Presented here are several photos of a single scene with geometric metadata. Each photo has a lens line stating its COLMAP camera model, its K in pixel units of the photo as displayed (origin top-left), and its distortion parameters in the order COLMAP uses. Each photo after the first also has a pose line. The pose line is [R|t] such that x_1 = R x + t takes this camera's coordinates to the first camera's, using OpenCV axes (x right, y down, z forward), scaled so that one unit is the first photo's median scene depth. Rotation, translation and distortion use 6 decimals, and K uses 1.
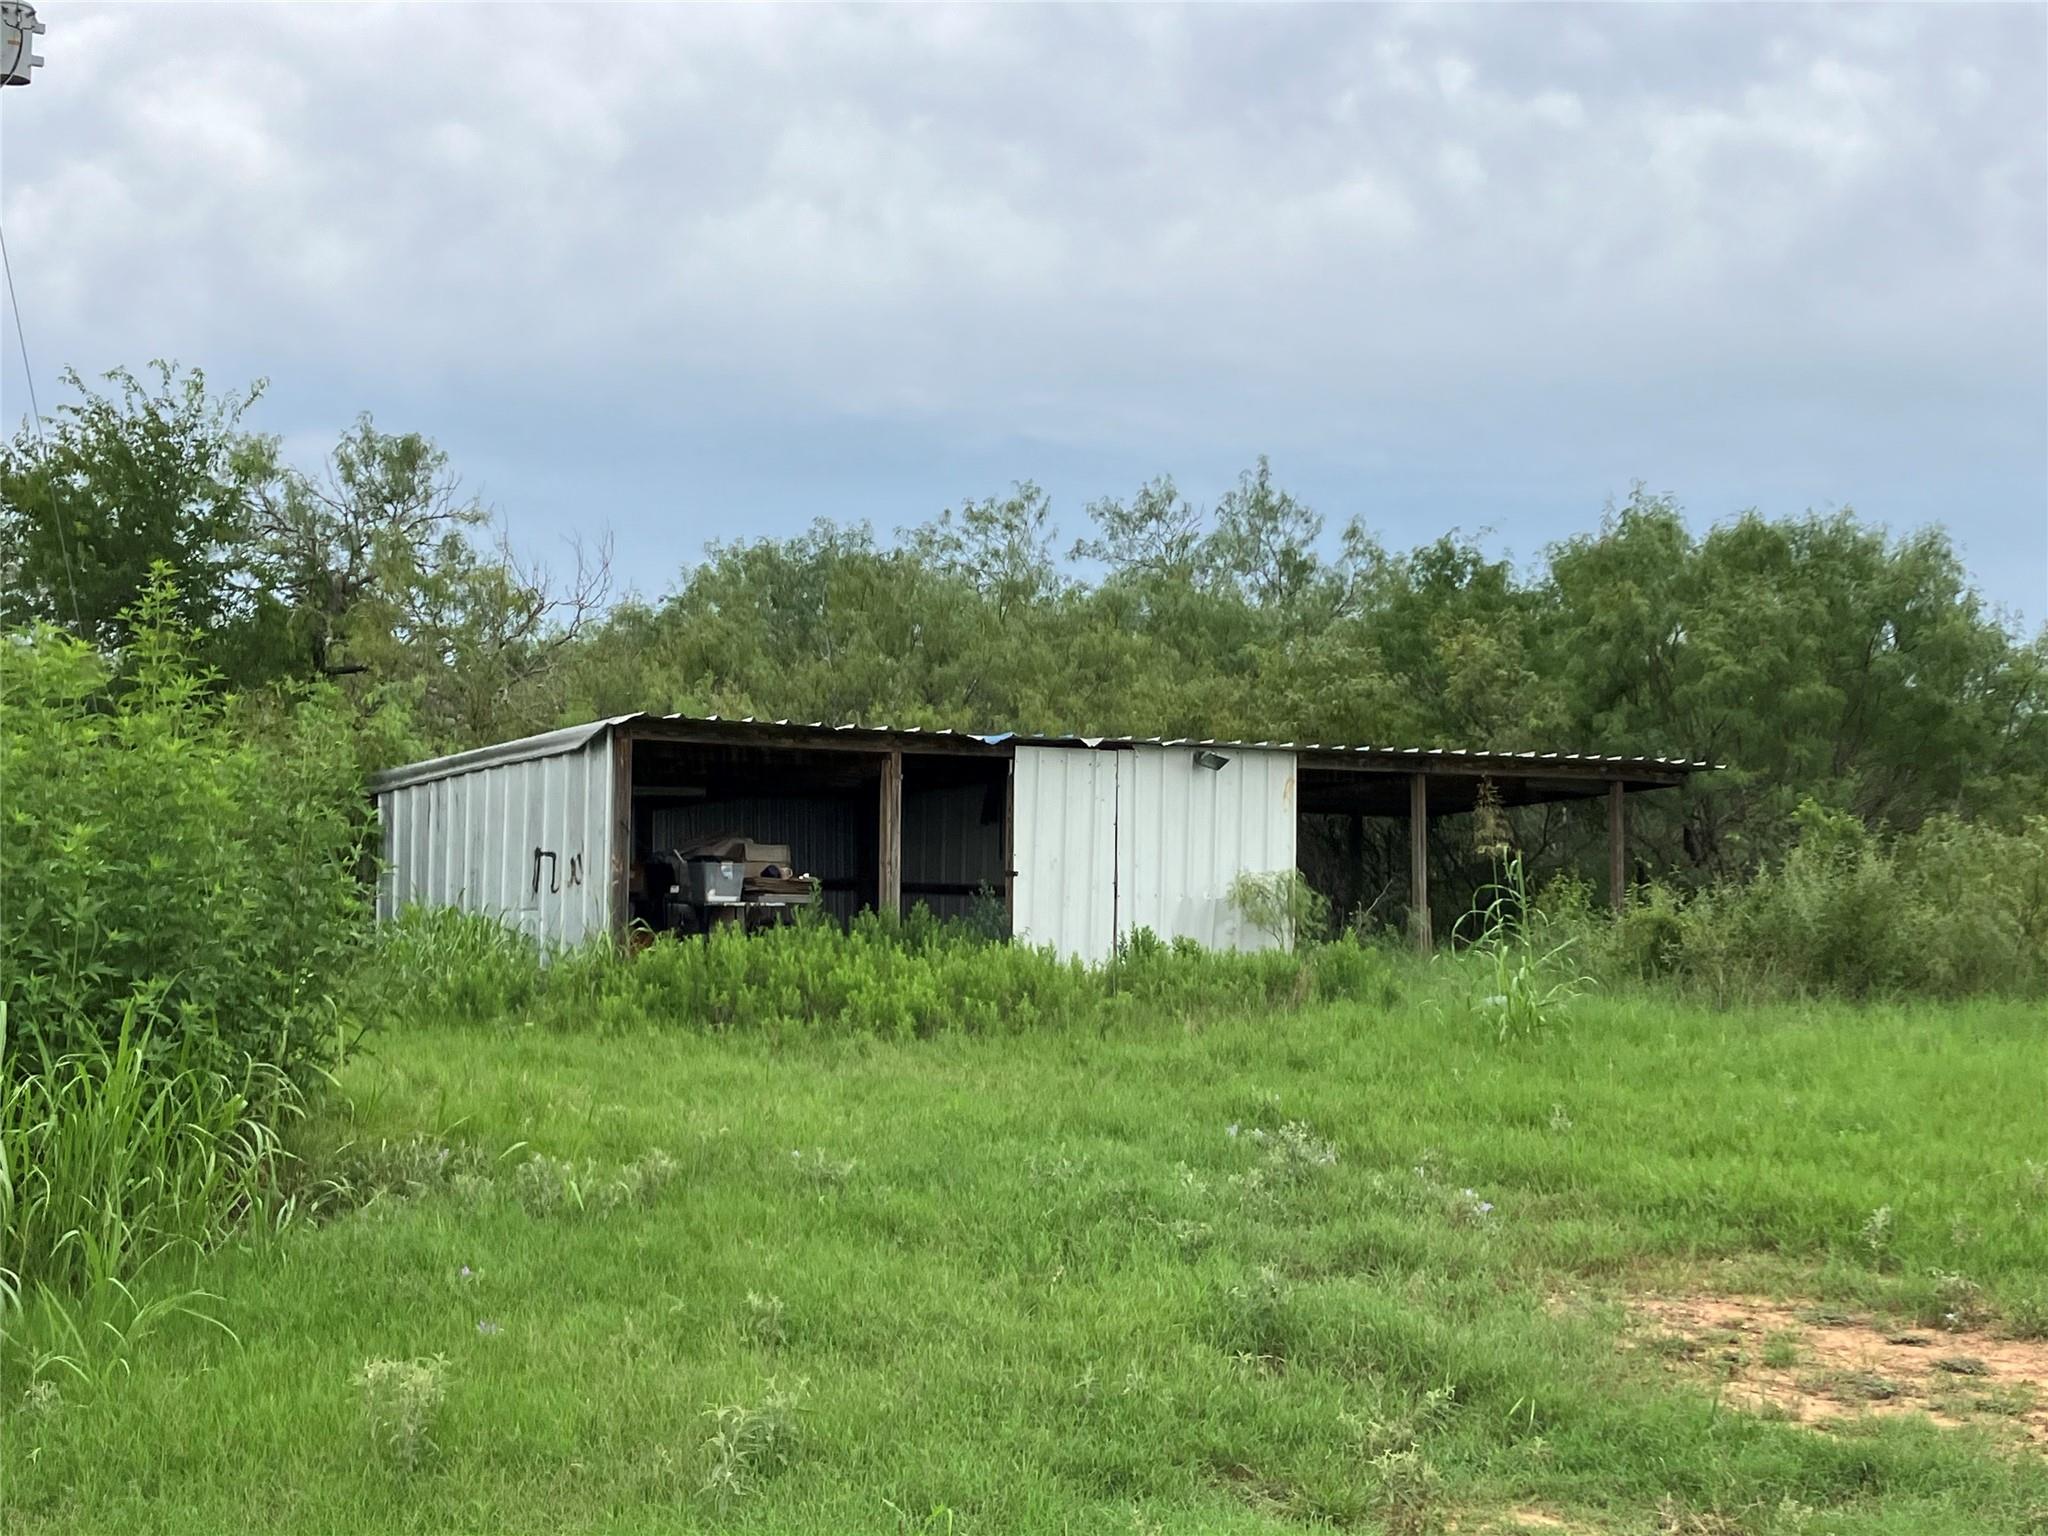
lens RADIAL K [[2784.2, 0, 1024.0], [0, 2784.2, 768.0], [0, 0, 1]] dist [0.161794, -0.629111]
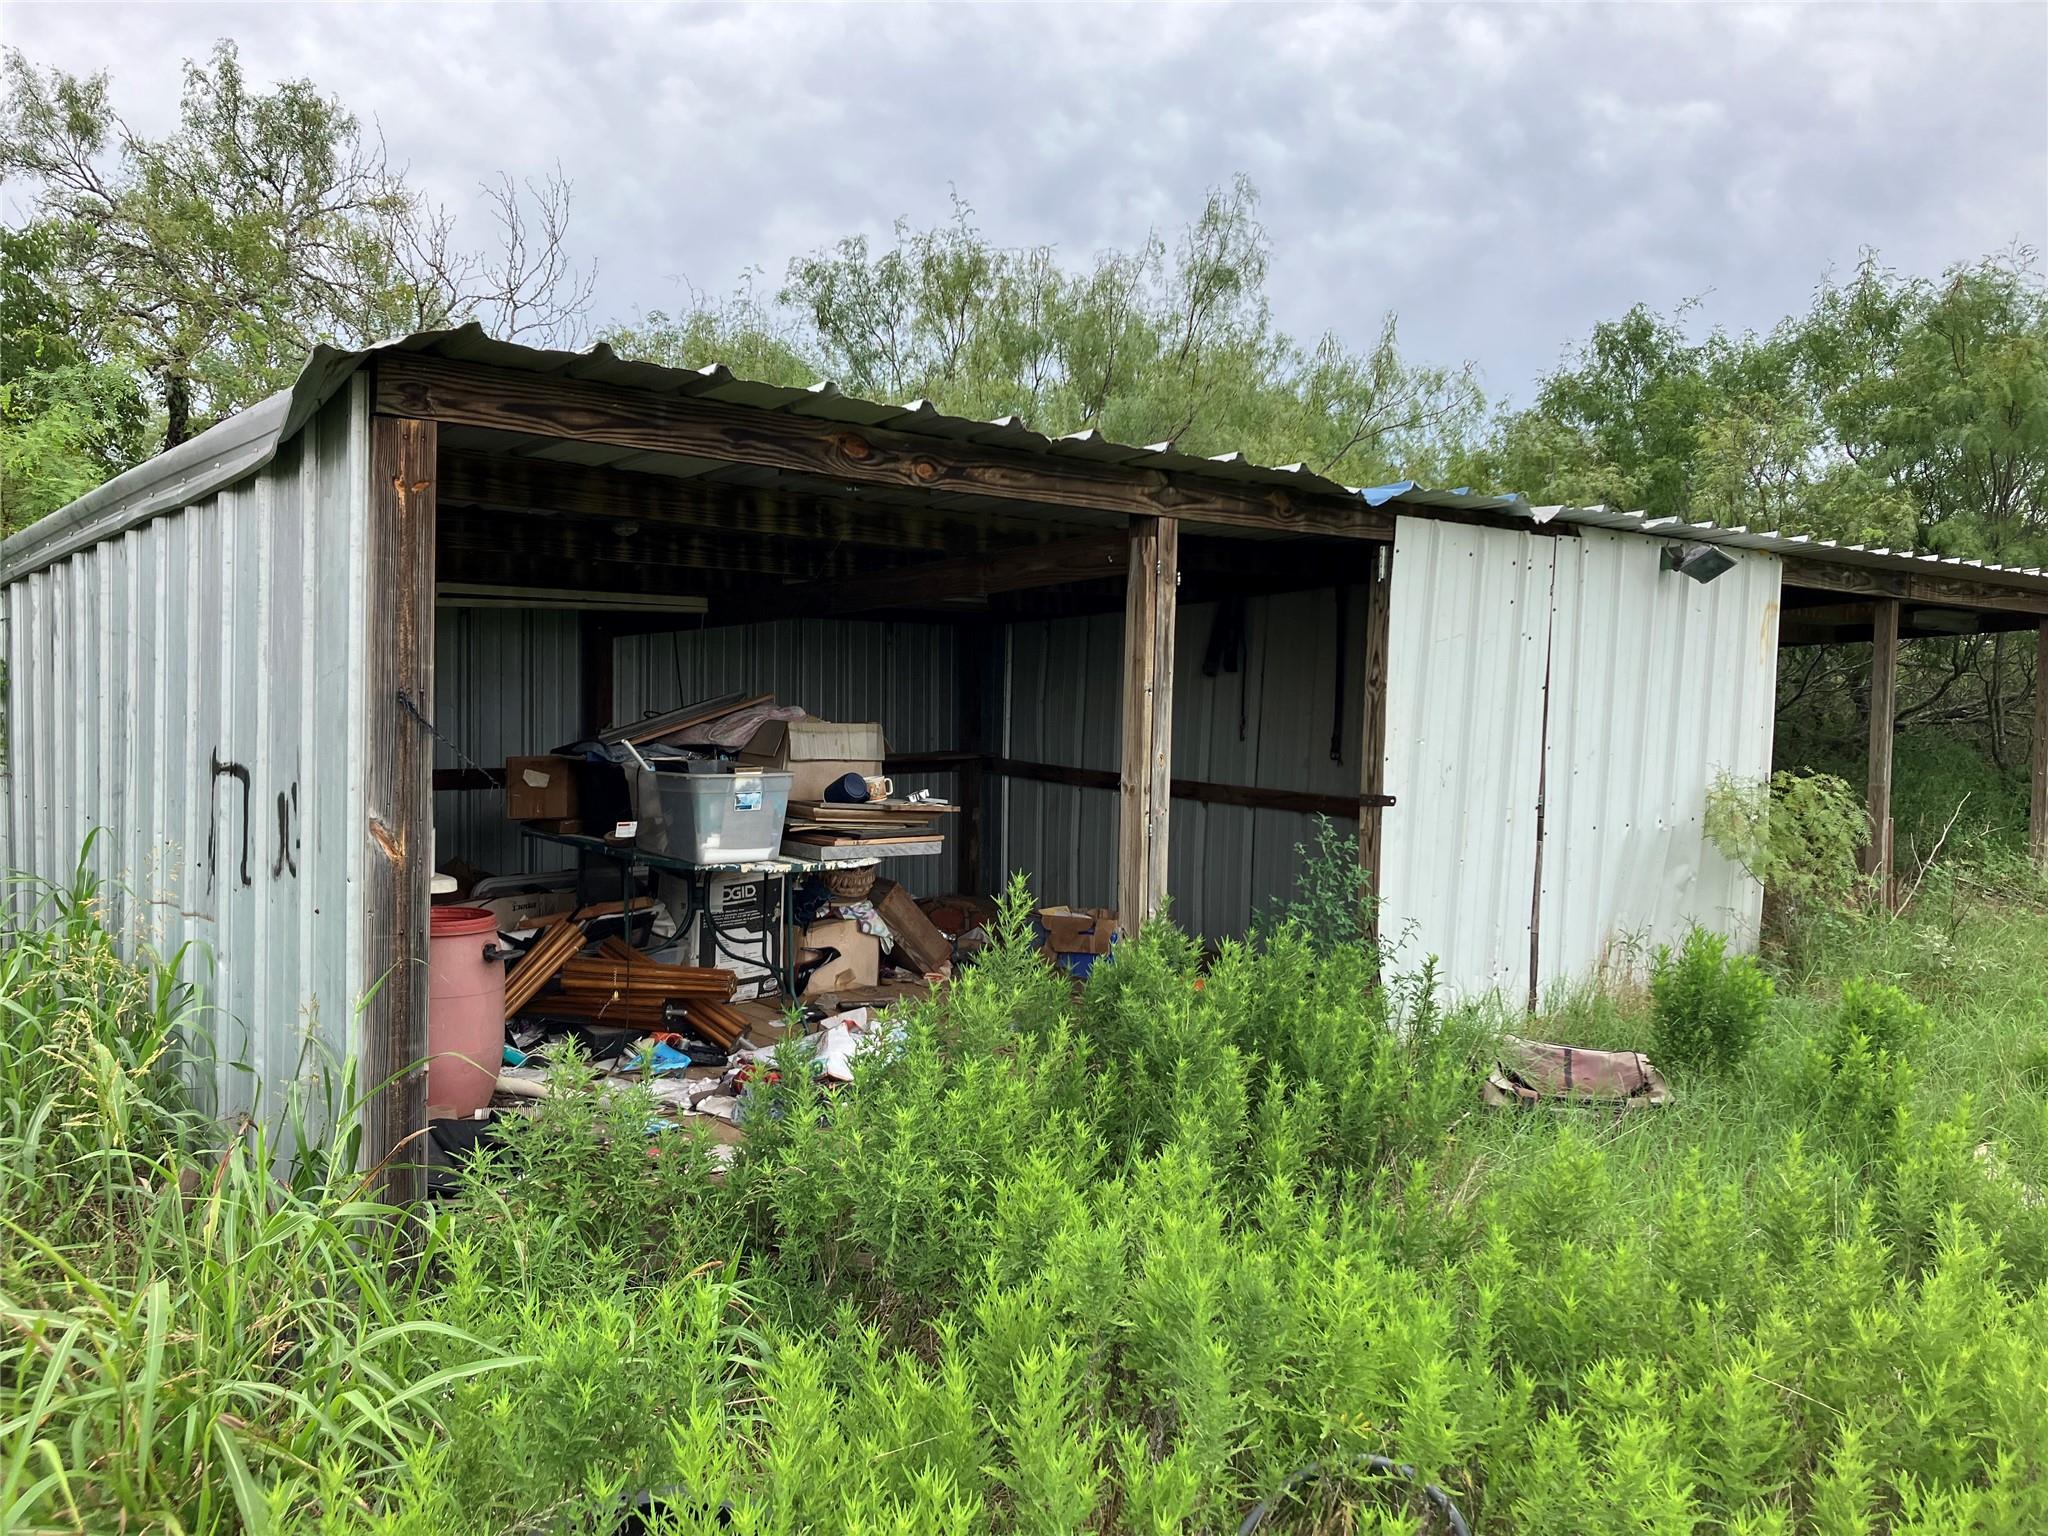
lens RADIAL K [[1656.5, 0, 1024.0], [0, 1656.5, 768.0], [0, 0, 1]] dist [0.070378, -0.108664]
pose [[0.998243, 0.016164, 0.057006, -0.077987], [-0.021873, 0.994647, 0.100991, 0.006691], [-0.055069, -0.102061, 0.993253, 0.736829]]
